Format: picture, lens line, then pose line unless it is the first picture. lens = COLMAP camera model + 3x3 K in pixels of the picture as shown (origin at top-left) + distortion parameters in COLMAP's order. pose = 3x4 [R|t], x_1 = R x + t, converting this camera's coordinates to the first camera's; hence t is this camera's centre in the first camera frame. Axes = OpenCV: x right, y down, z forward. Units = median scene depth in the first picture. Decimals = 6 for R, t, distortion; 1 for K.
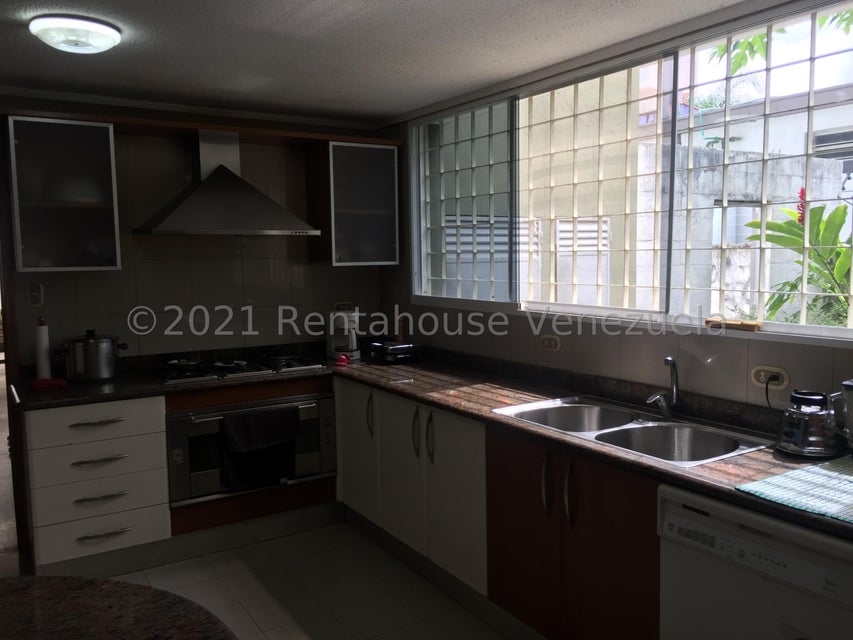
lens RADIAL K [[732.4, 0, 428.7], [0, 732.4, 319.4], [0, 0, 1]] dist [0.074954, -0.085257]
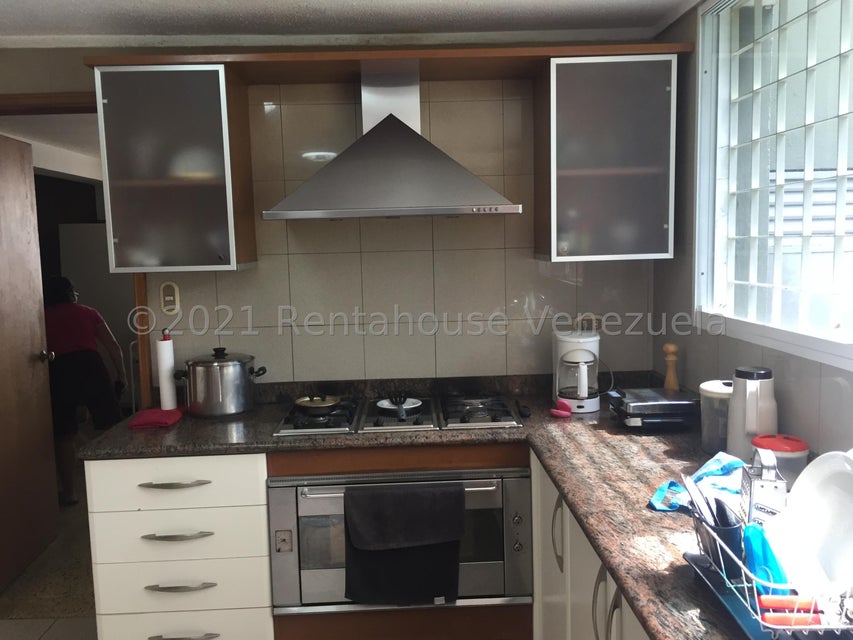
lens RADIAL K [[732.4, 0, 425.1], [0, 732.4, 323.3], [0, 0, 1]] dist [0.074954, -0.085257]
pose [[0.861174, 0.043808, -0.506419, 0.099520], [-0.030447, 0.998936, 0.034638, -0.040733], [0.507398, -0.014410, 0.861591, 0.424736]]
